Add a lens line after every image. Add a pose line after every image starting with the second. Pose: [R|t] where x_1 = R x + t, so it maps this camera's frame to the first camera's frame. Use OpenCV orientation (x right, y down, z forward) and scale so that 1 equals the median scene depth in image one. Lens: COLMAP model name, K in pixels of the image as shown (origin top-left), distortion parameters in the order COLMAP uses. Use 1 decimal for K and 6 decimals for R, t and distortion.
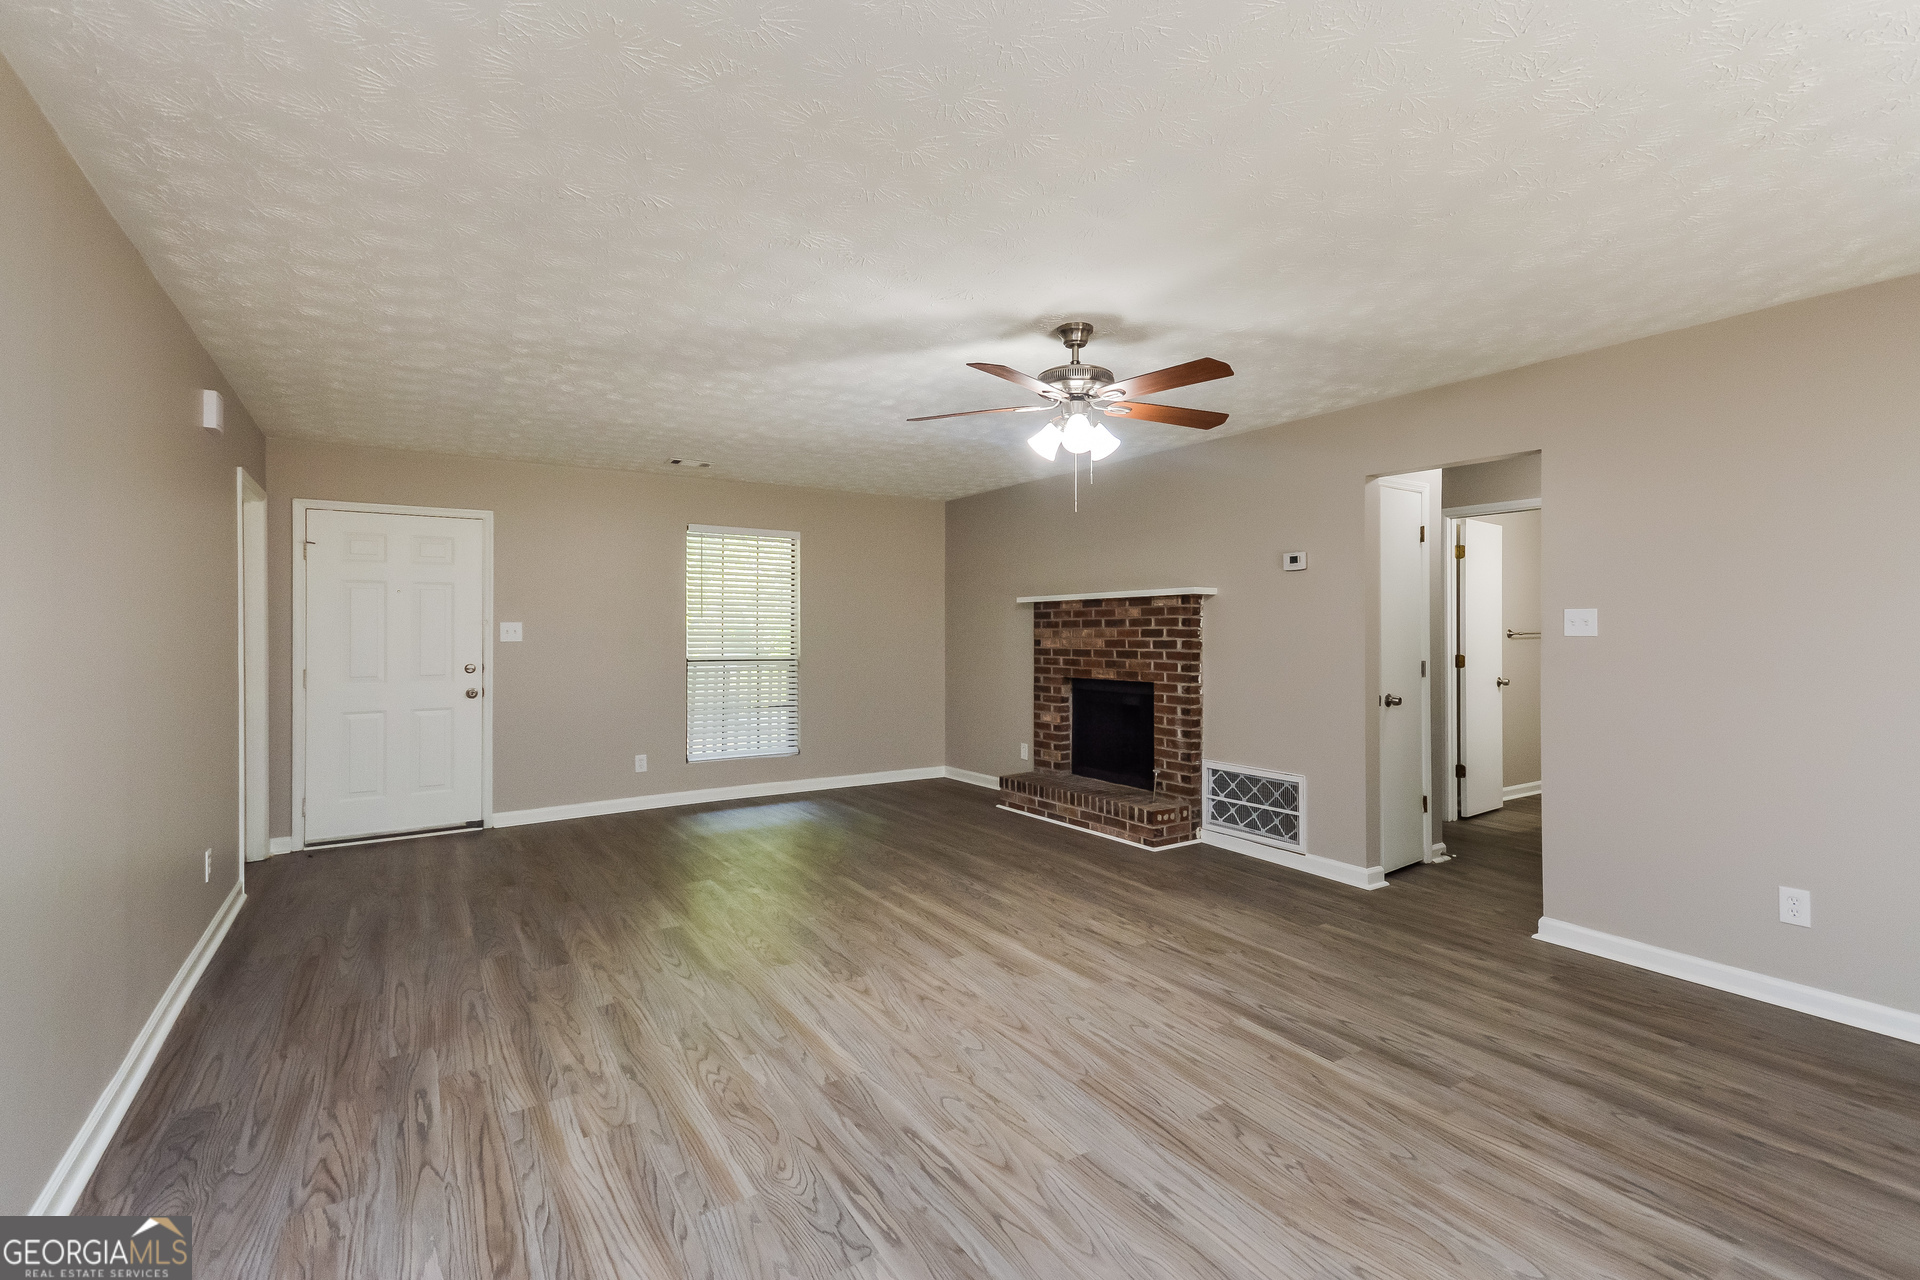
lens RADIAL K [[853.3, 0, 969.0], [0, 853.3, 627.7], [0, 0, 1]] dist [0.025104, -0.004864]
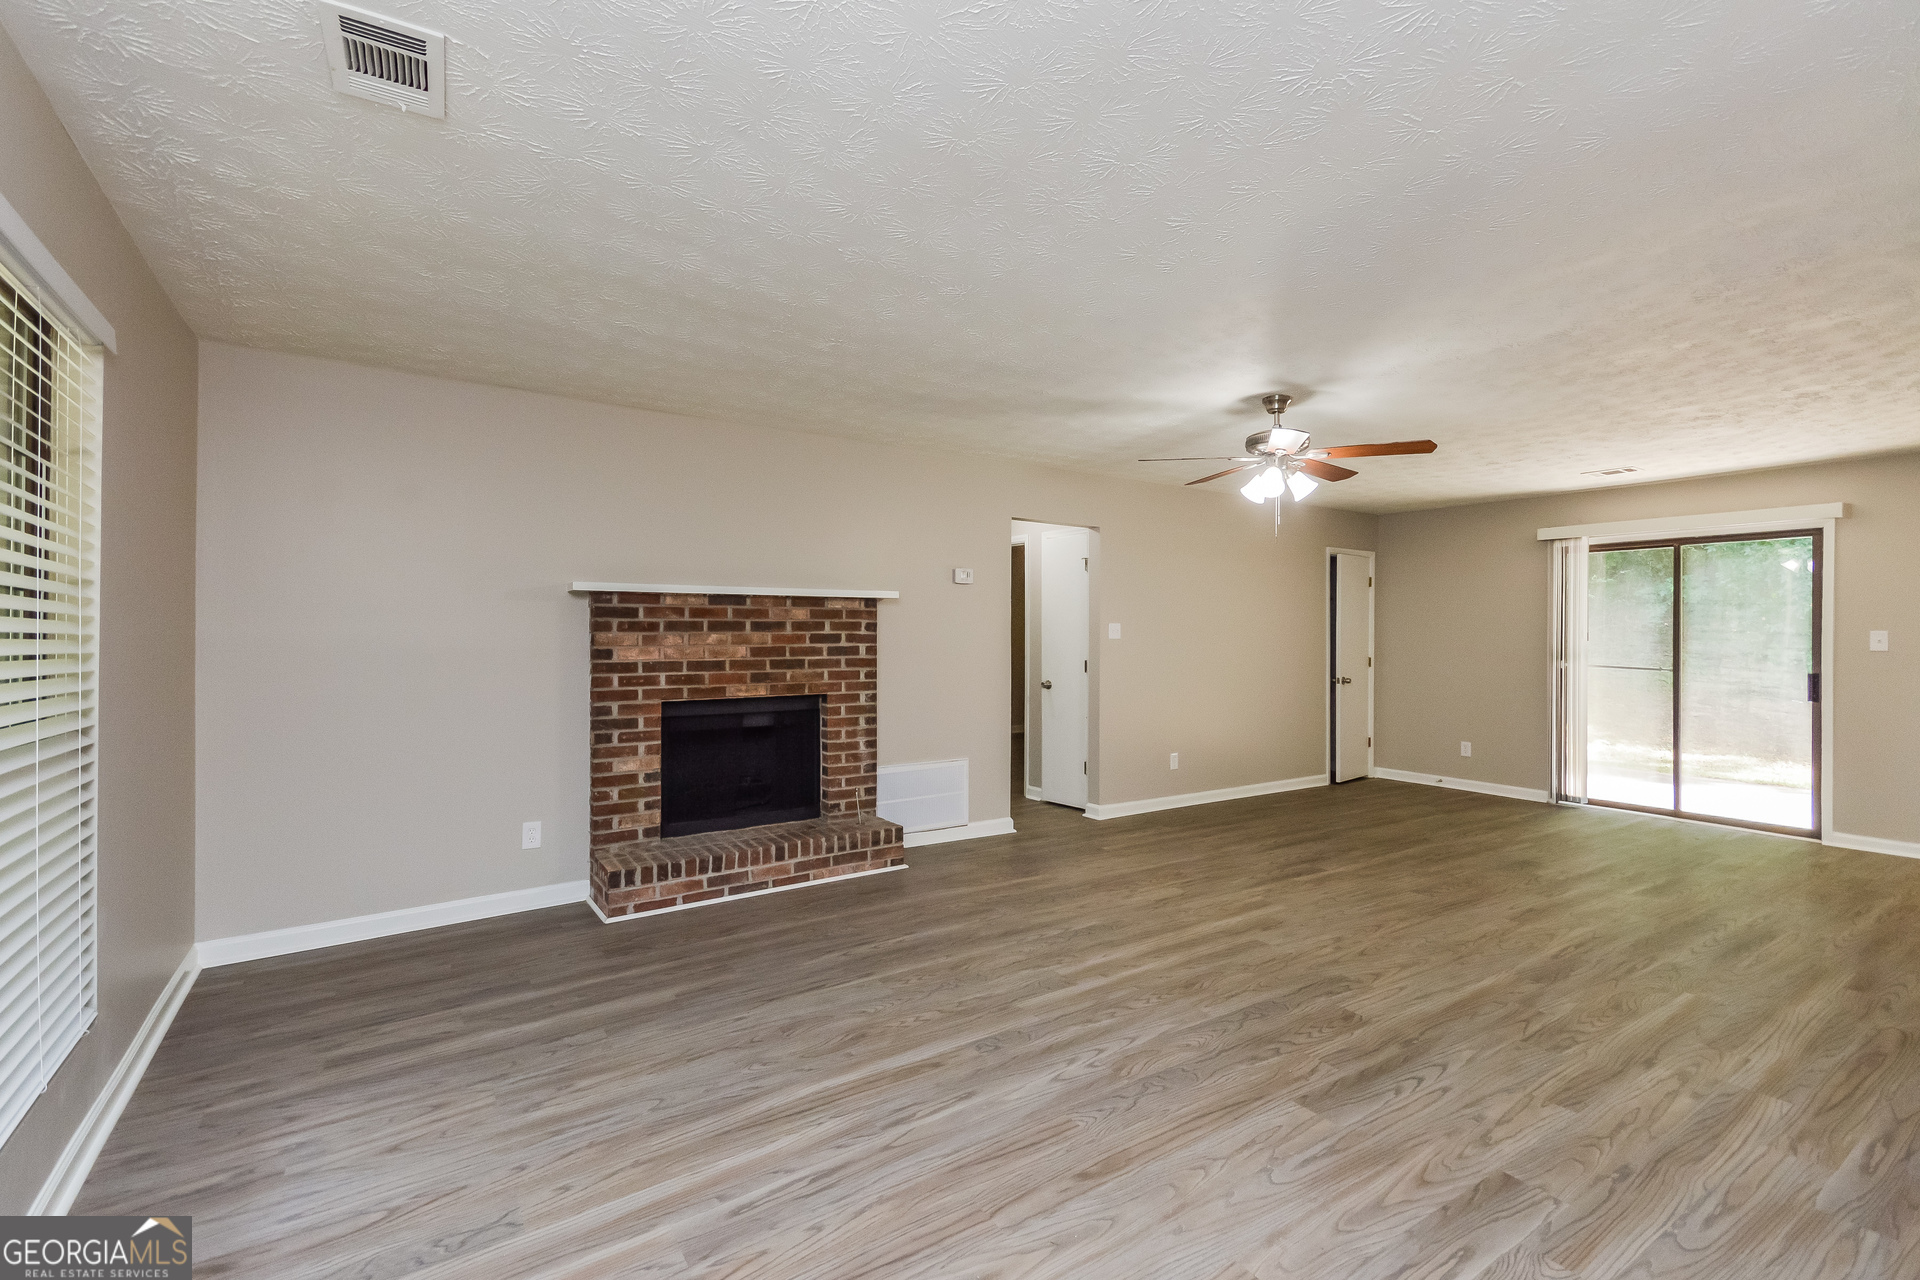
lens RADIAL K [[853.3, 0, 964.0], [0, 853.3, 645.5], [0, 0, 1]] dist [0.025104, -0.004864]
pose [[-0.012824, -0.015004, 0.999805, -0.683949], [-0.007191, 0.999863, 0.014912, -0.000591], [-0.999892, -0.006998, -0.012930, 0.883240]]
